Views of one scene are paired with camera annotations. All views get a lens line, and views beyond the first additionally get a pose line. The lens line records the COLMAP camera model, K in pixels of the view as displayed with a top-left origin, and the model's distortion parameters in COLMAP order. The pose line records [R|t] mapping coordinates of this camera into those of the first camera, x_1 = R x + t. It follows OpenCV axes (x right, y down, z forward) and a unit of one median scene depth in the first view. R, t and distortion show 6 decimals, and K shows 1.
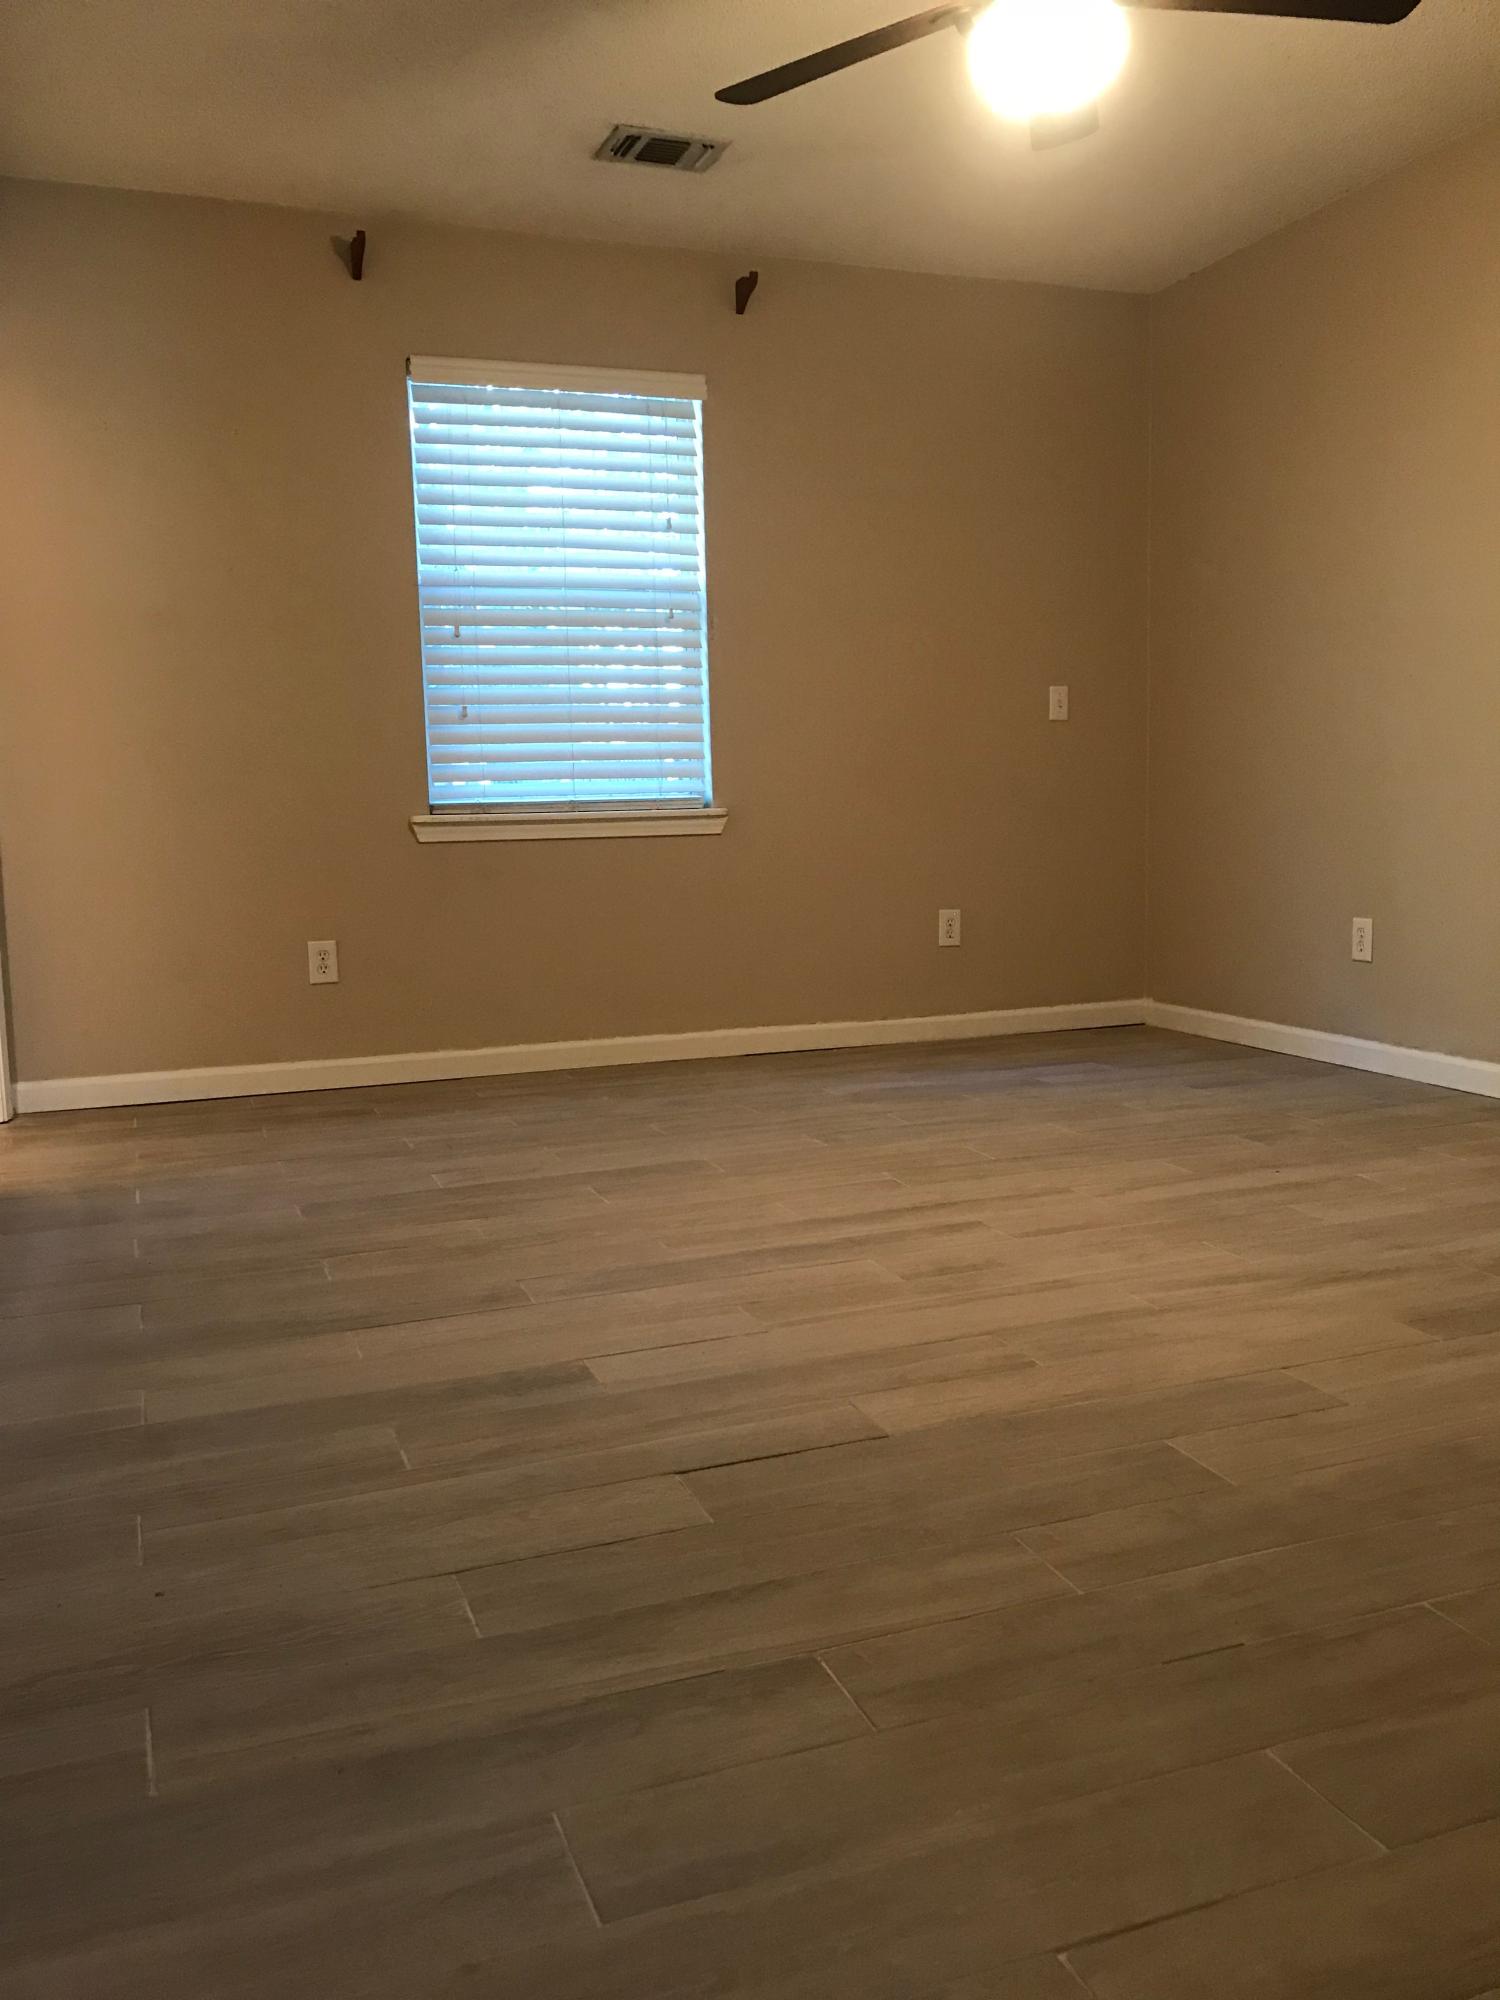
lens RADIAL K [[1635.9, 0, 750.0], [0, 1635.9, 1000.0], [0, 0, 1]] dist [0.018143, -0.005973]
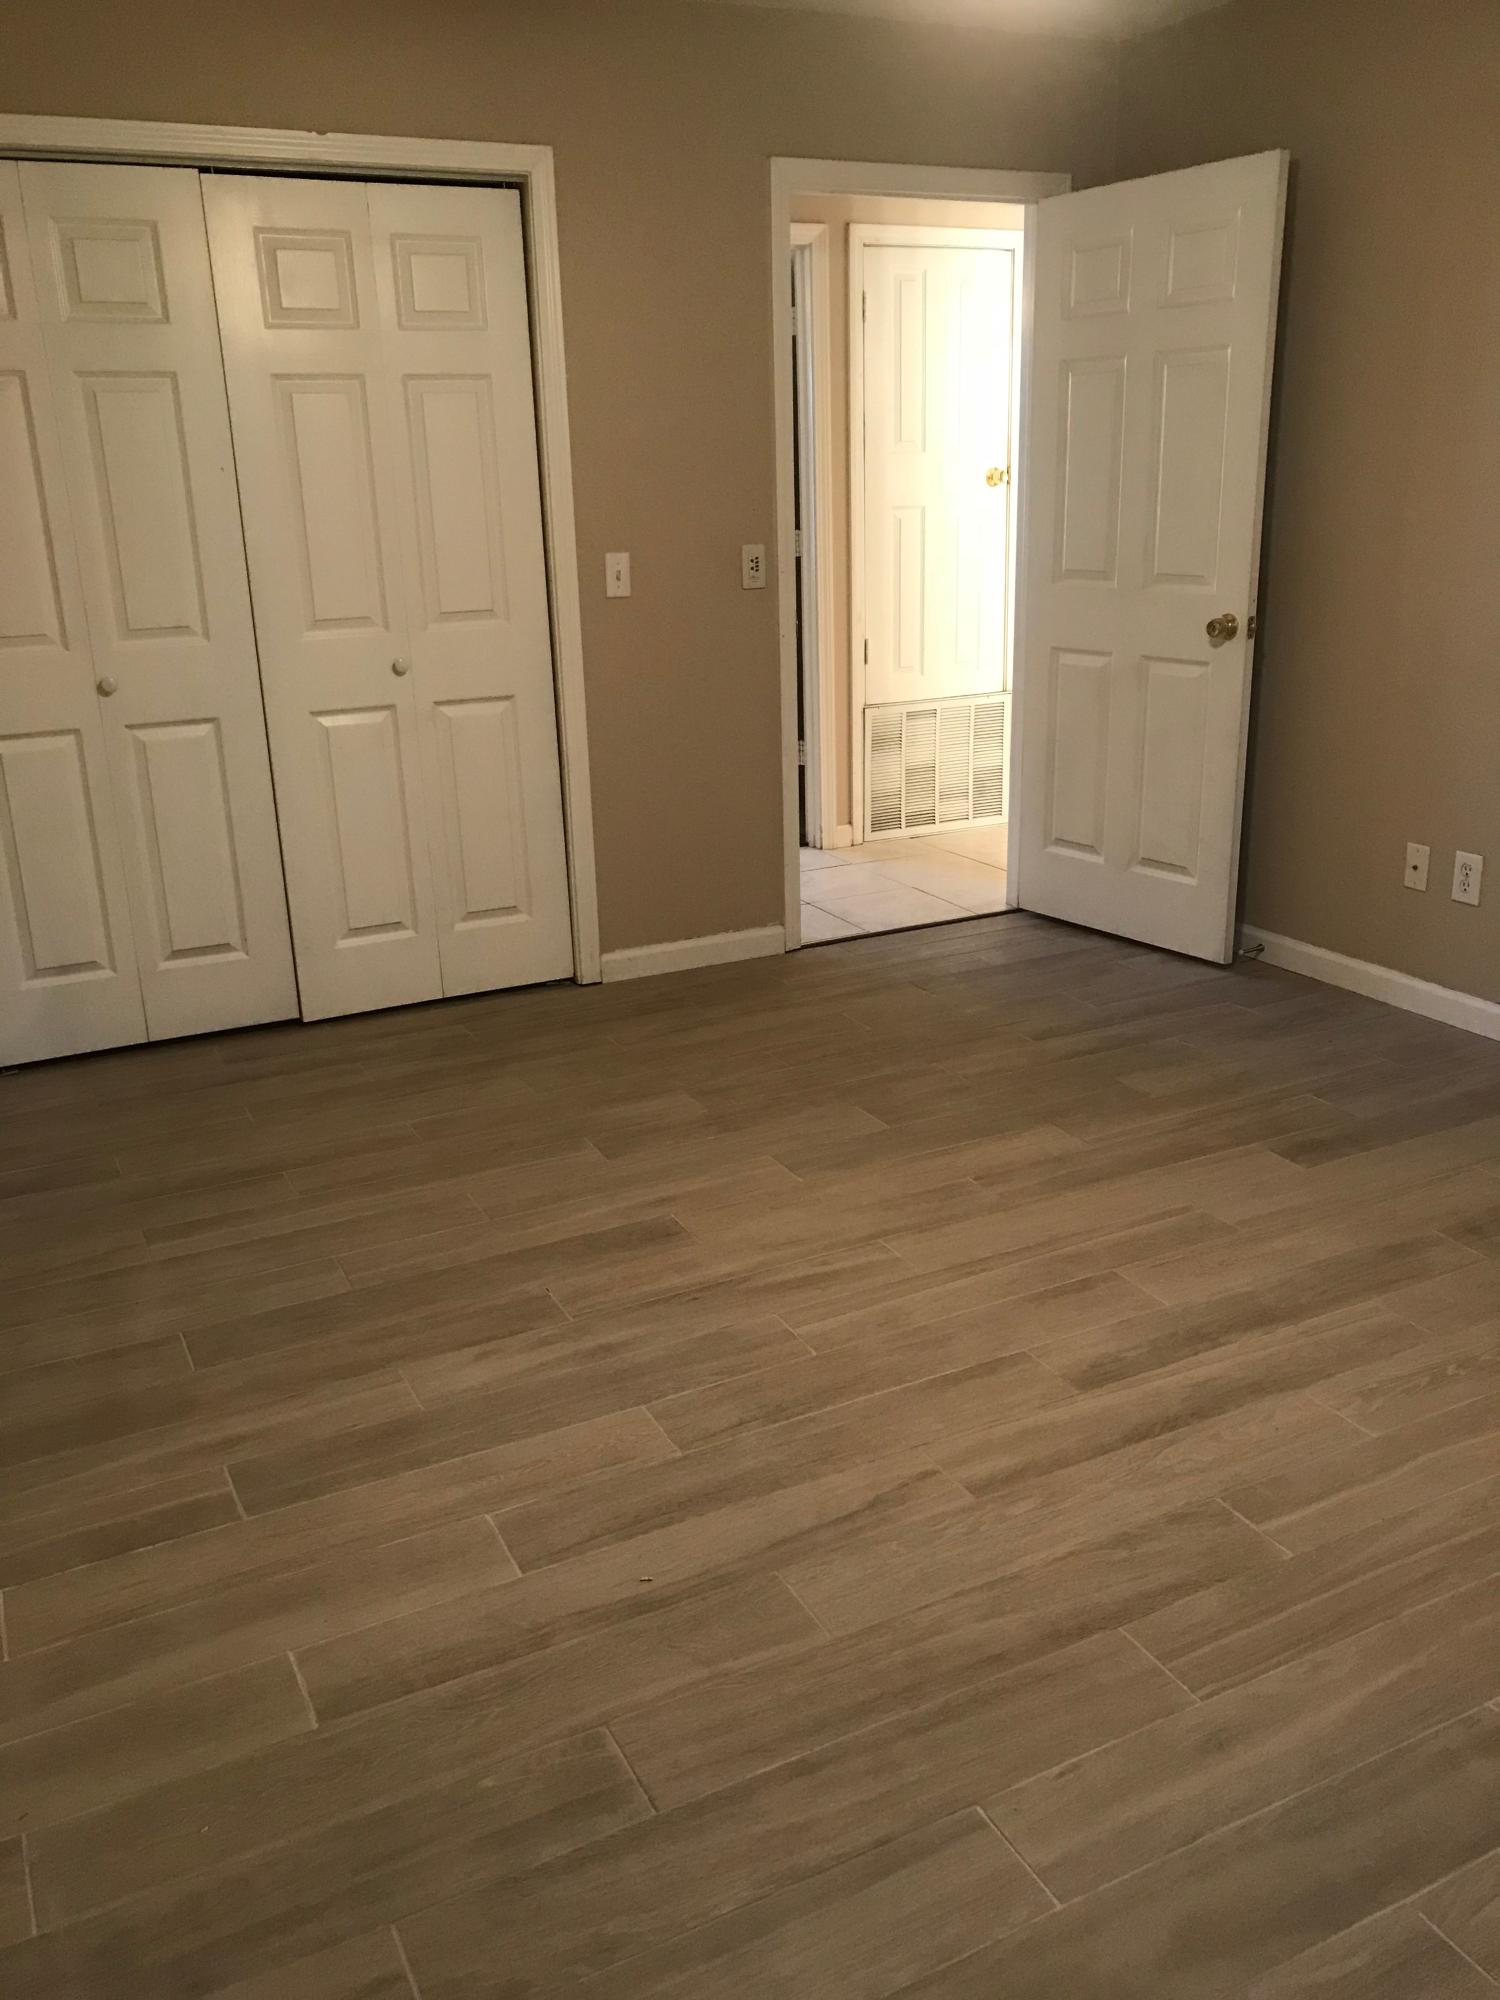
lens RADIAL K [[1641.3, 0, 750.0], [0, 1641.3, 1000.0], [0, 0, 1]] dist [0.005550, -0.010151]
pose [[-0.992219, 0.084197, -0.091718, 0.397412], [0.037072, 0.903044, 0.427946, -0.428804], [0.118857, 0.421216, -0.899139, 1.805616]]
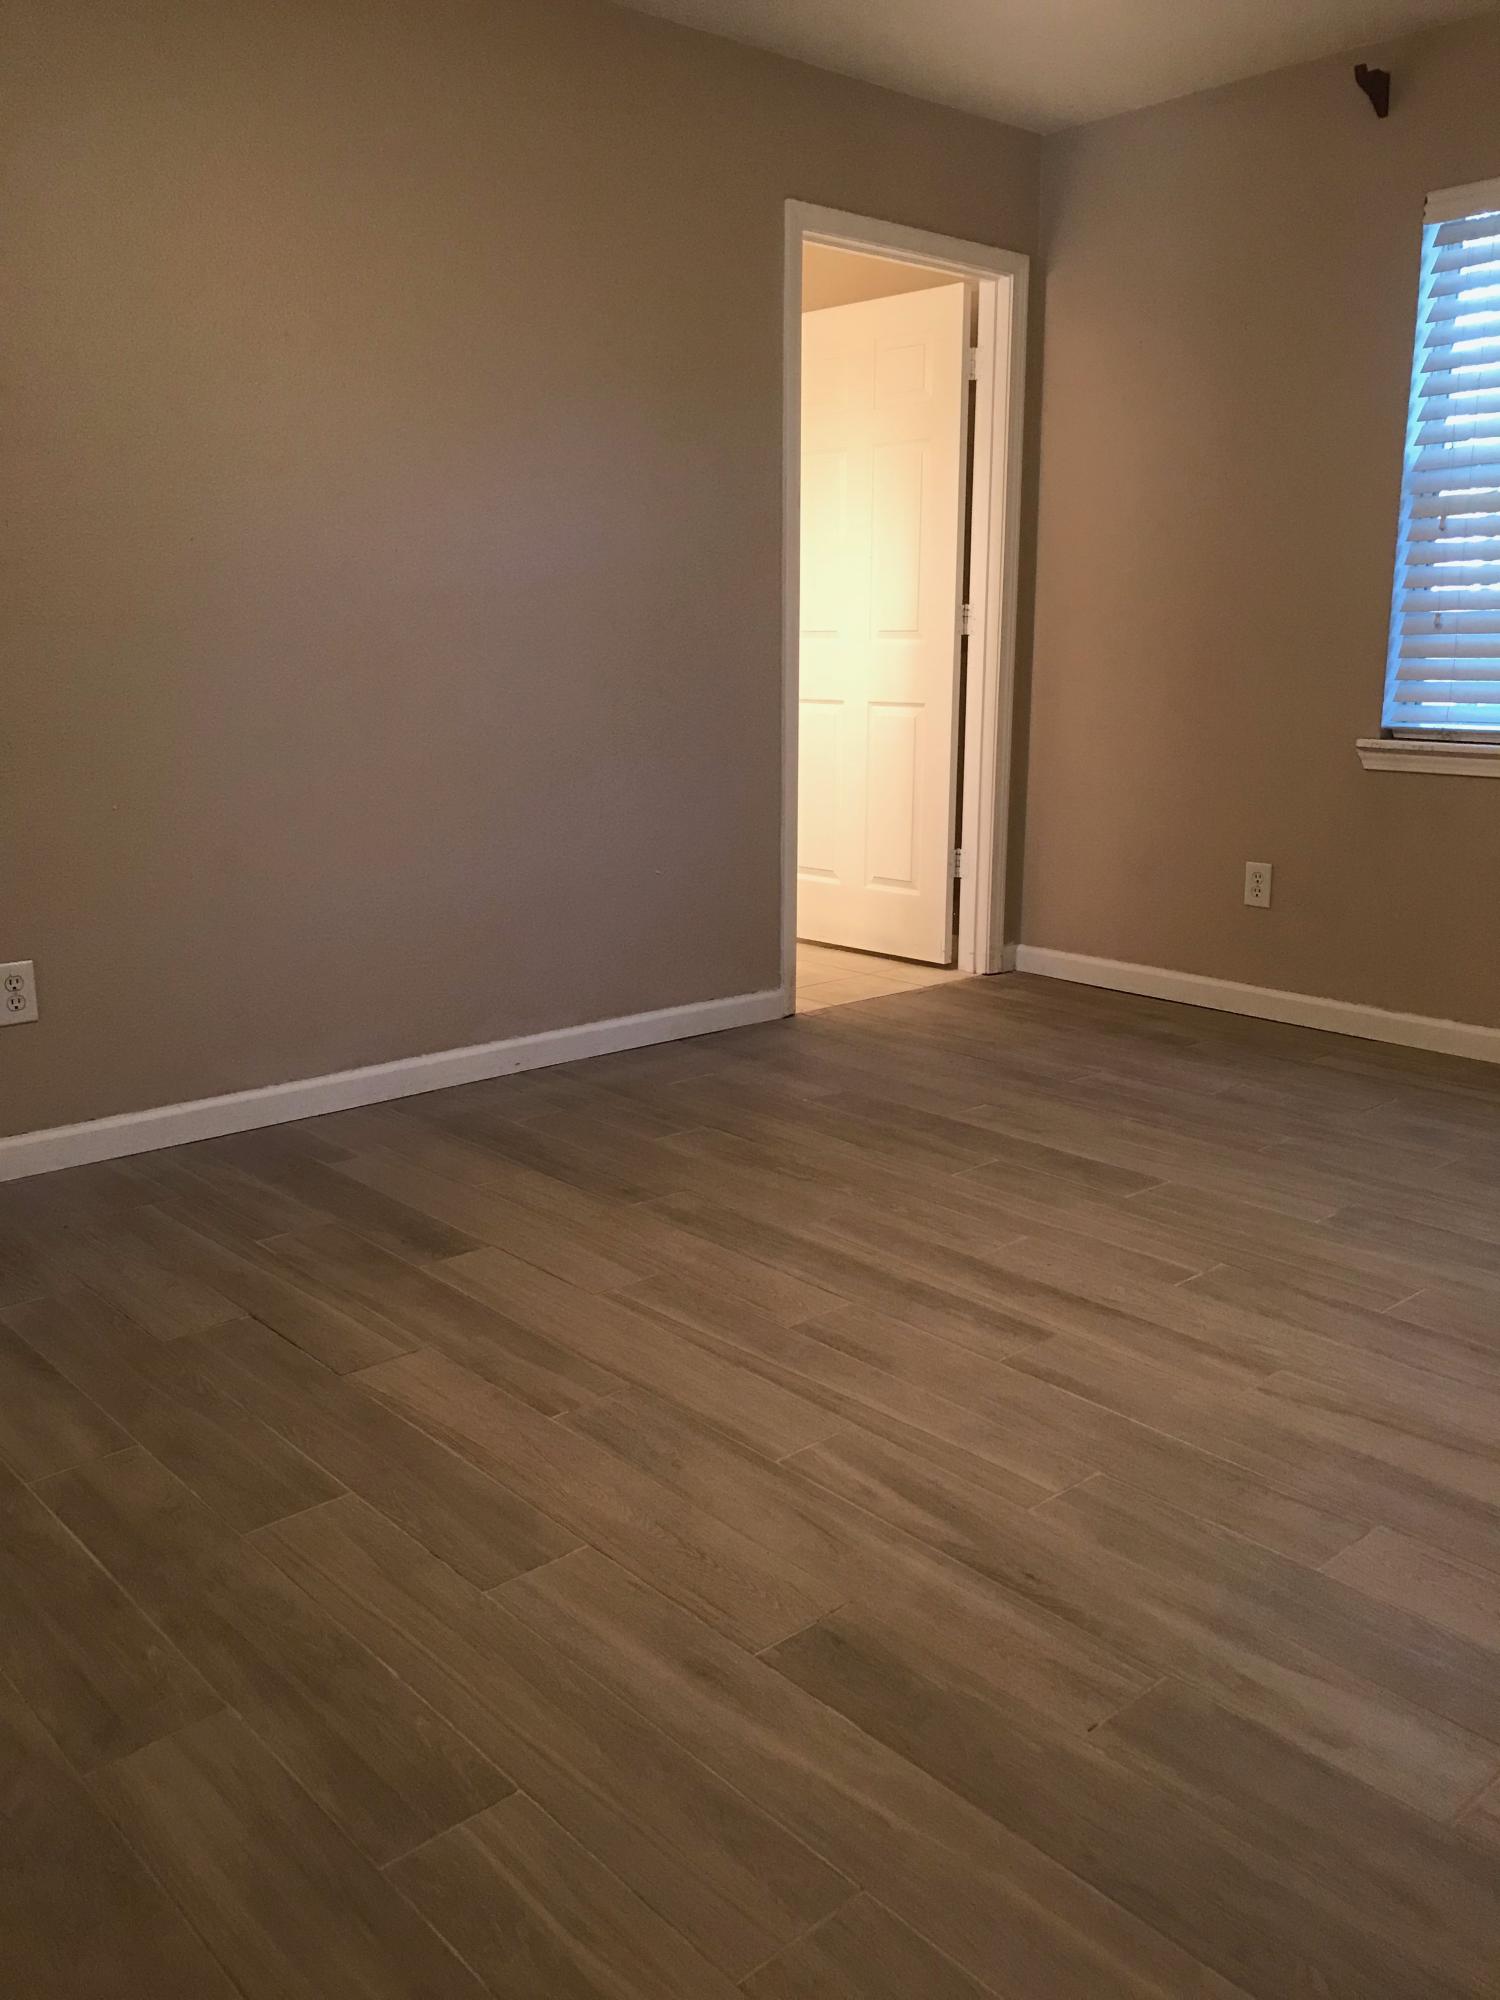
lens RADIAL K [[1635.9, 0, 750.0], [0, 1635.9, 1000.0], [0, 0, 1]] dist [0.018143, -0.005973]
pose [[0.367106, 0.228136, -0.901769, 0.860130], [-0.125858, 0.972725, 0.194850, -0.180744], [0.921625, 0.041964, 0.385806, 0.608232]]
